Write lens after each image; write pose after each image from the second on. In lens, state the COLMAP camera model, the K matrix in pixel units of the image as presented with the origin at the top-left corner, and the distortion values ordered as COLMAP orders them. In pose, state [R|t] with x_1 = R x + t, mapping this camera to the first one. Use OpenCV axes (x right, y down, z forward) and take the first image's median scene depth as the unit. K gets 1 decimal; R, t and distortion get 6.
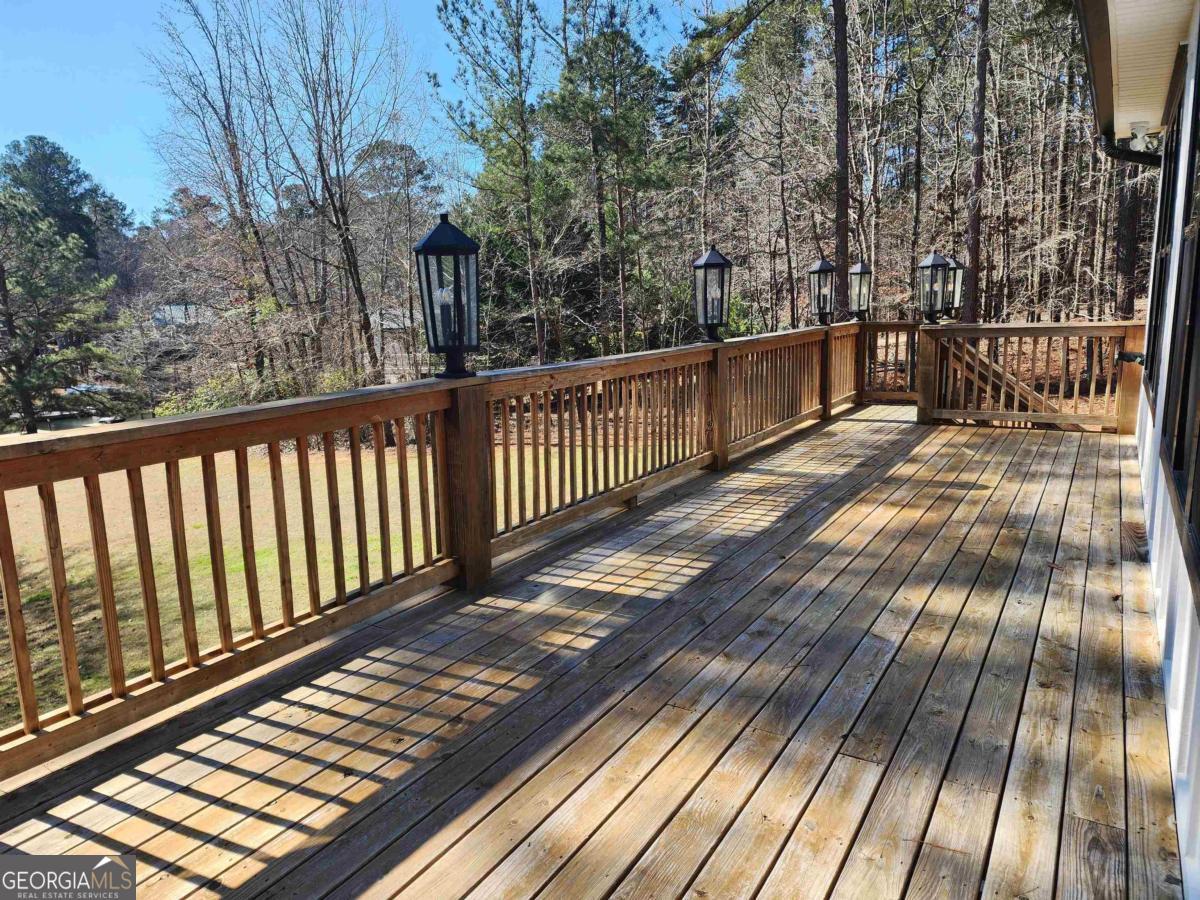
lens RADIAL K [[803.7, 0, 600.0], [0, 803.7, 450.0], [0, 0, 1]] dist [0.081520, -0.074836]
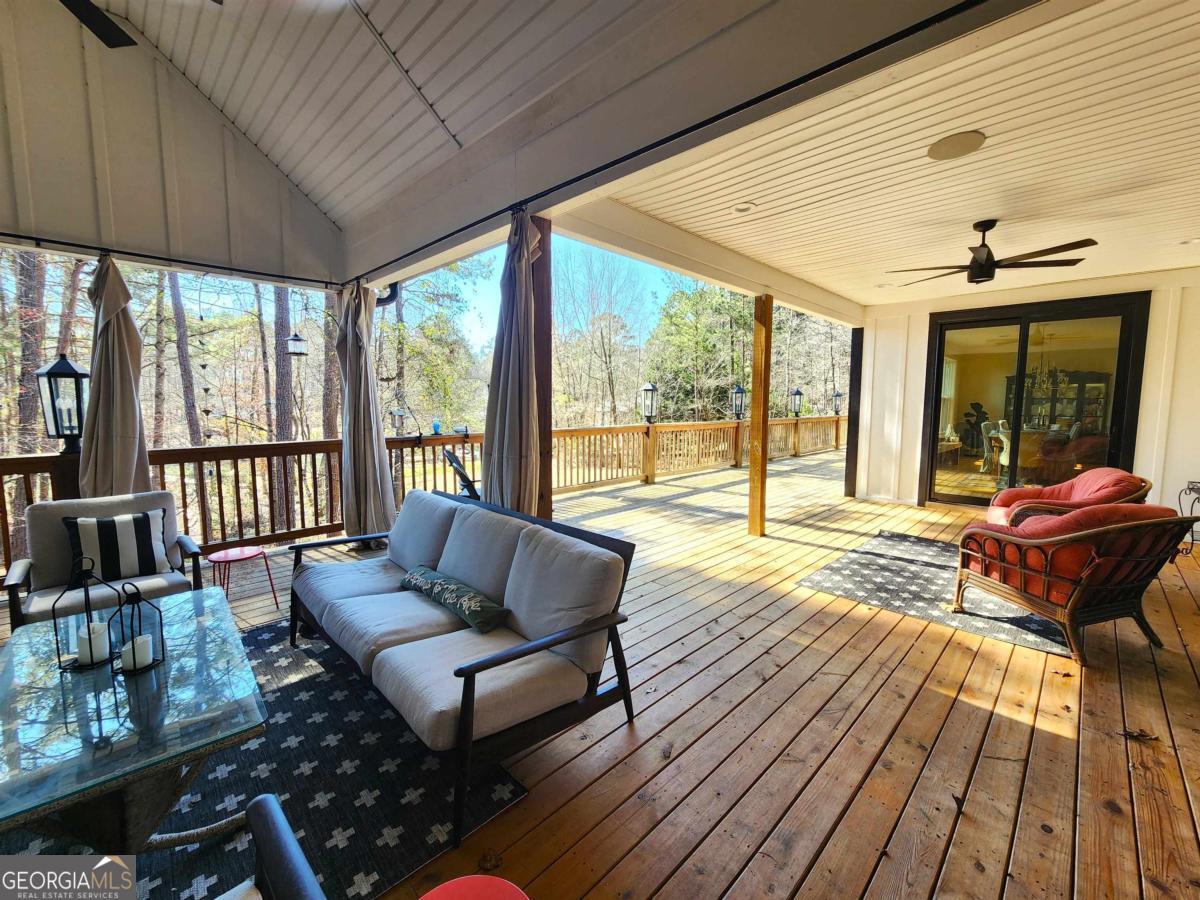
lens RADIAL K [[492.8, 0, 600.0], [0, 492.8, 450.0], [0, 0, 1]] dist [-0.001611, 0.000228]
pose [[0.974157, 0.058341, -0.218207, -0.041077], [-0.074991, 0.994807, -0.068811, 0.041525], [0.213060, 0.083396, 0.973474, -0.233888]]
